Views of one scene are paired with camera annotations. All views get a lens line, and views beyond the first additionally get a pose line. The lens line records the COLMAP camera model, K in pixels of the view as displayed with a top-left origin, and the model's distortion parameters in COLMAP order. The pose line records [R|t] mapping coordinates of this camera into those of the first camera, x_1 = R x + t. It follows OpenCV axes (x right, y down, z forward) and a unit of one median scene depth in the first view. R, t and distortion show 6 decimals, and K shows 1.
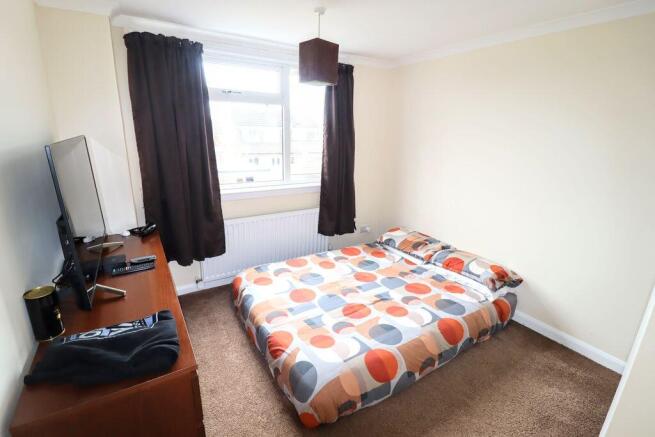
lens RADIAL K [[305.5, 0, 327.5], [0, 305.5, 218.5], [0, 0, 1]] dist [0.031219, -0.018034]
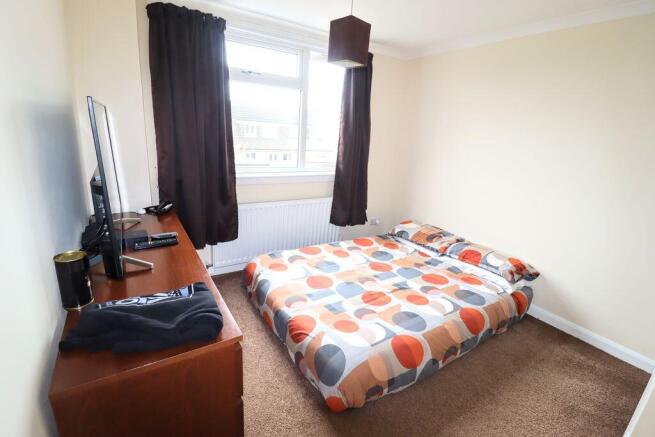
lens RADIAL K [[305.5, 0, 327.5], [0, 305.5, 218.5], [0, 0, 1]] dist [0.031219, -0.018034]
pose [[0.999036, 0.034373, 0.027313, -0.096677], [-0.034342, 0.999409, -0.001614, 0.051838], [-0.027352, 0.000674, 0.999626, 0.021977]]
